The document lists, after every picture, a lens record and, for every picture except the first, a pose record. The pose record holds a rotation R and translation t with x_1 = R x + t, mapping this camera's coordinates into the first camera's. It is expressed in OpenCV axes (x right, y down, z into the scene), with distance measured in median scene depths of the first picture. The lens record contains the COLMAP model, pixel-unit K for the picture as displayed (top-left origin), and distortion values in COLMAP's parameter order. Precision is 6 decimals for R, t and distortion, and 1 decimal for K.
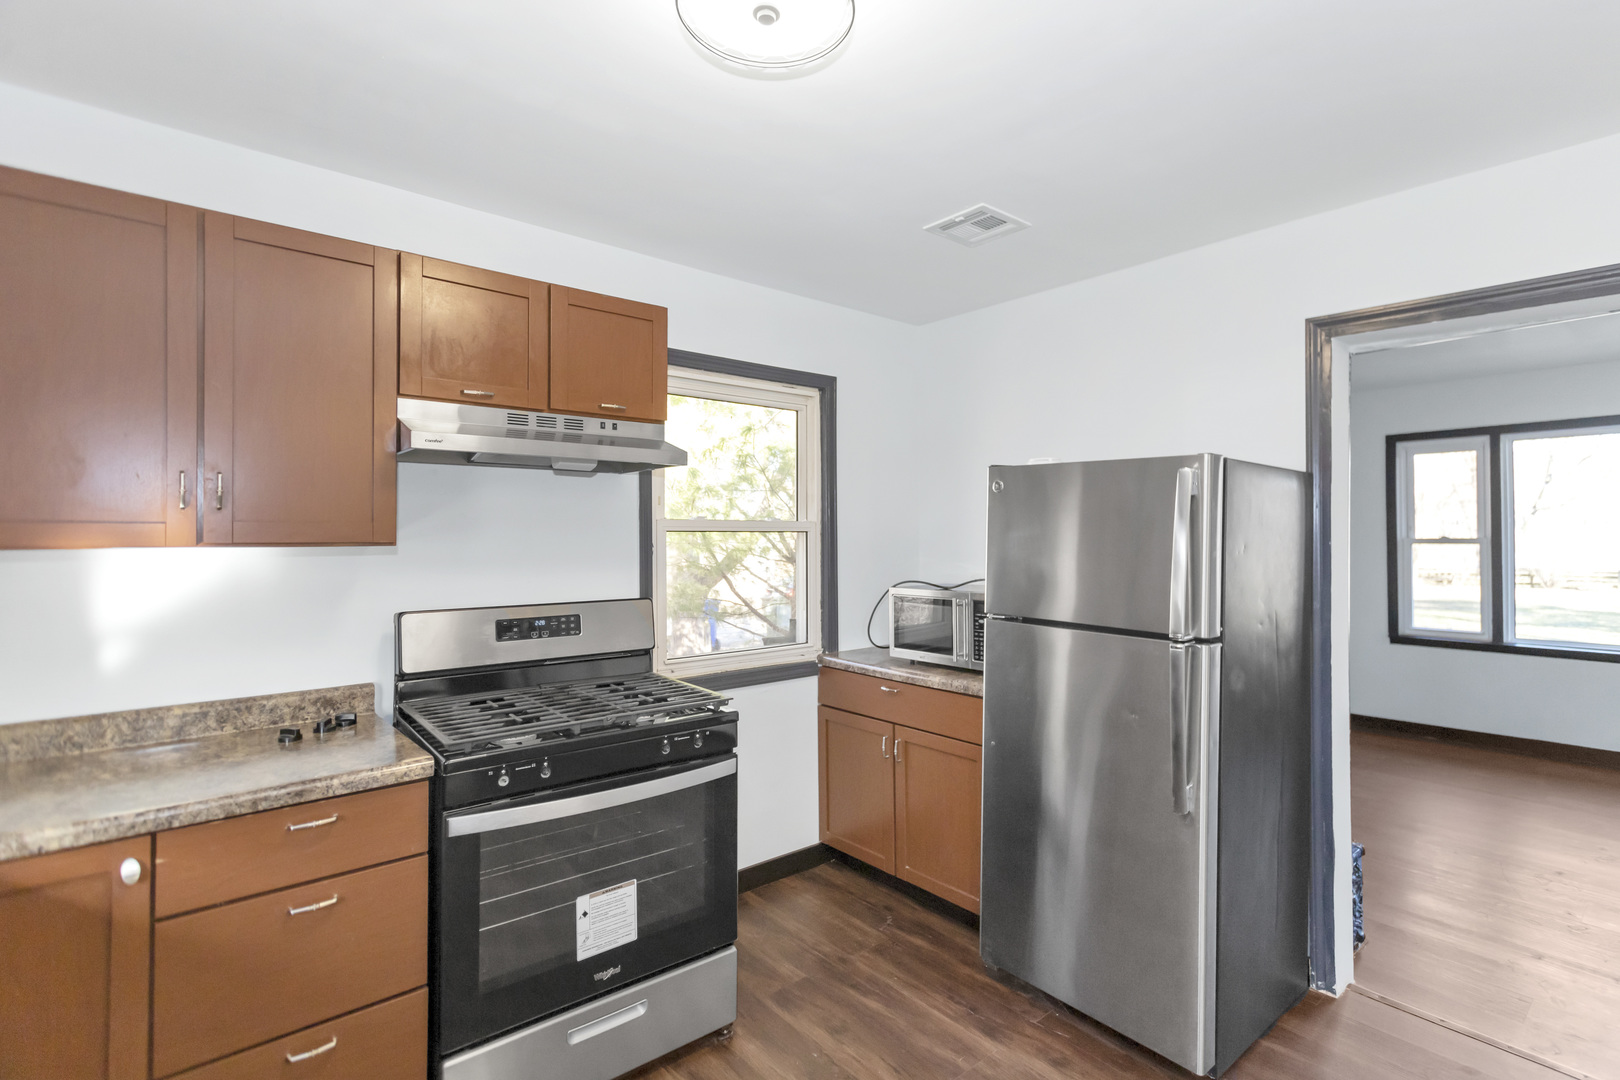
lens RADIAL K [[782.1, 0, 838.8], [0, 782.1, 528.7], [0, 0, 1]] dist [0.004251, 0.004718]
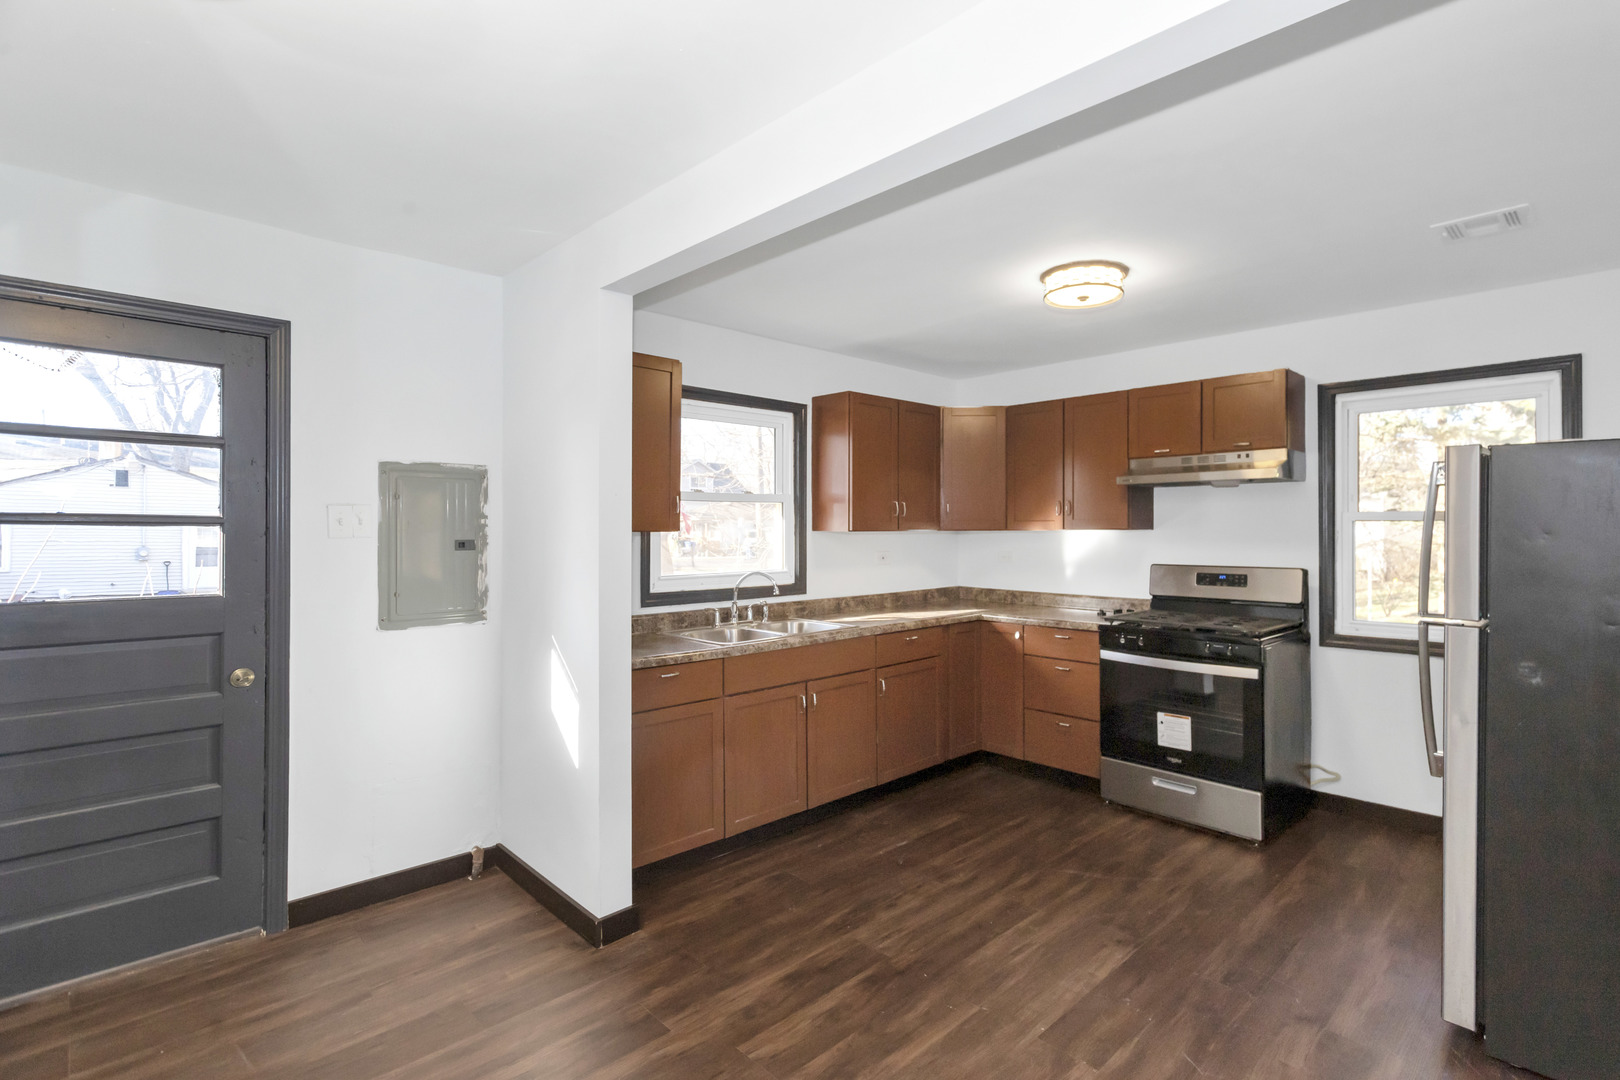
lens RADIAL K [[782.1, 0, 807.1], [0, 782.1, 529.7], [0, 0, 1]] dist [0.004251, 0.004718]
pose [[0.013420, 0.003630, -0.999903, 1.372840], [0.009954, 0.999943, 0.003764, 0.003593], [0.999860, -0.010004, 0.013383, 0.097122]]
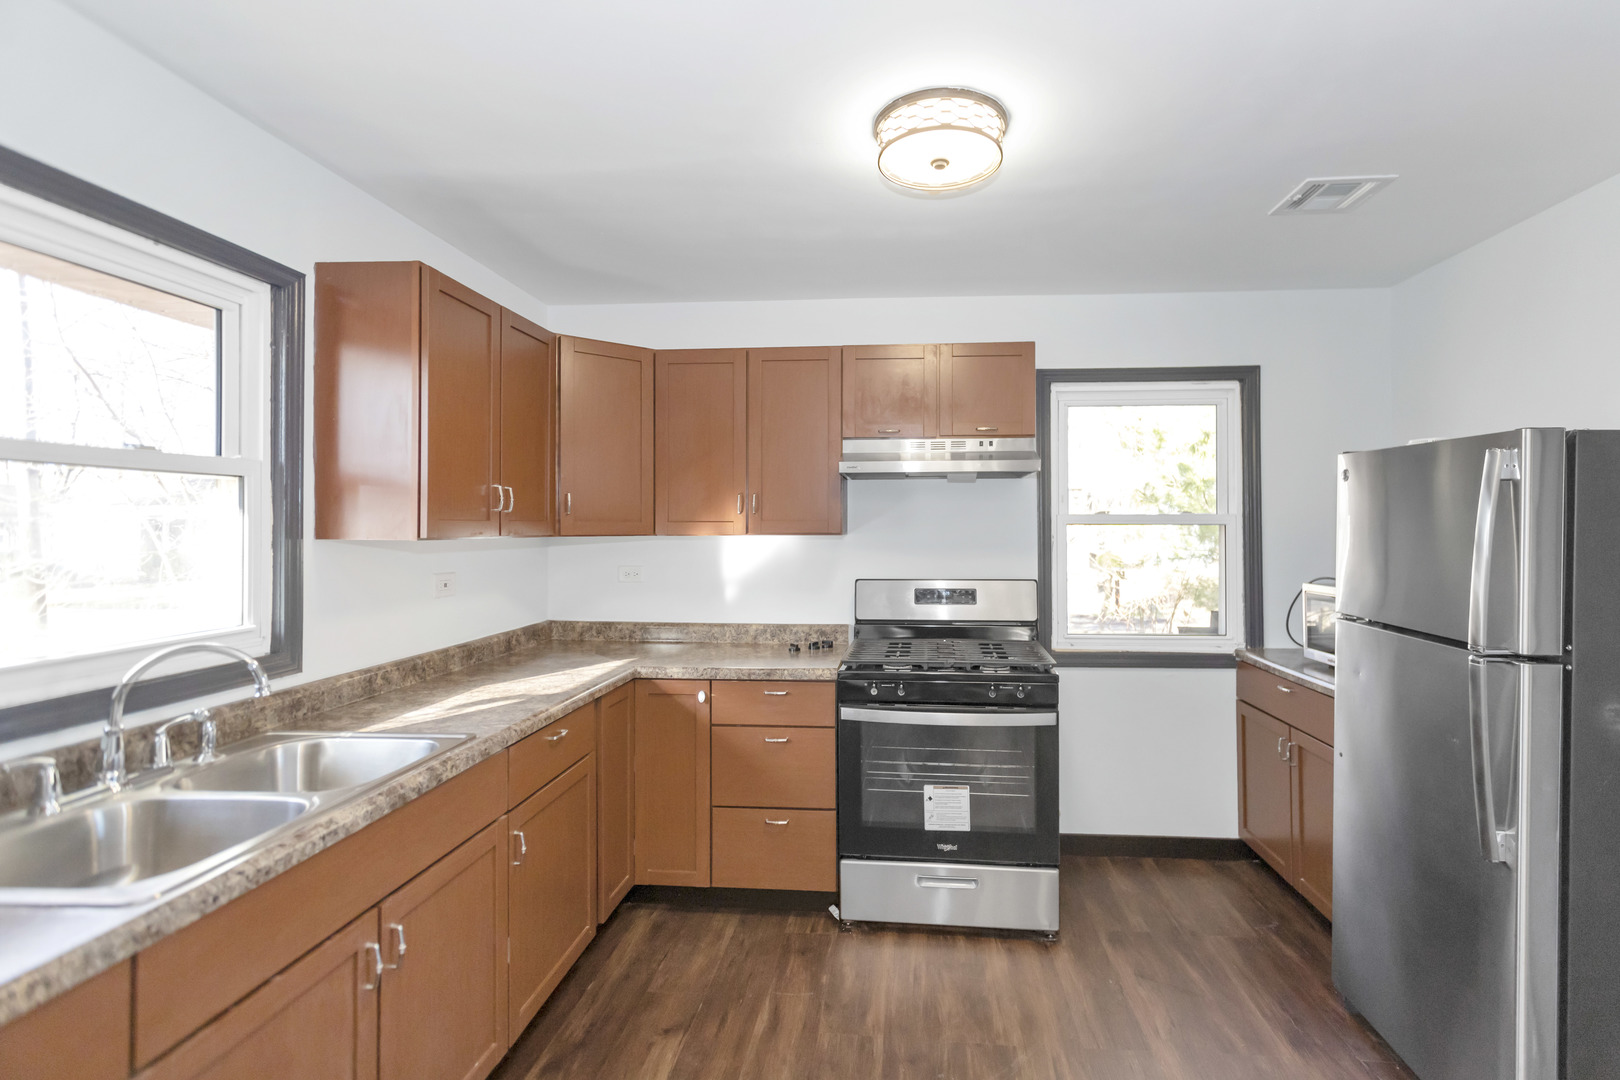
lens RADIAL K [[782.1, 0, 847.7], [0, 782.1, 522.5], [0, 0, 1]] dist [0.004251, 0.004718]
pose [[0.694101, -0.005252, -0.719858, 0.508260], [0.005876, 0.999981, -0.001629, -0.000378], [0.719853, -0.003099, 0.694119, -0.066608]]
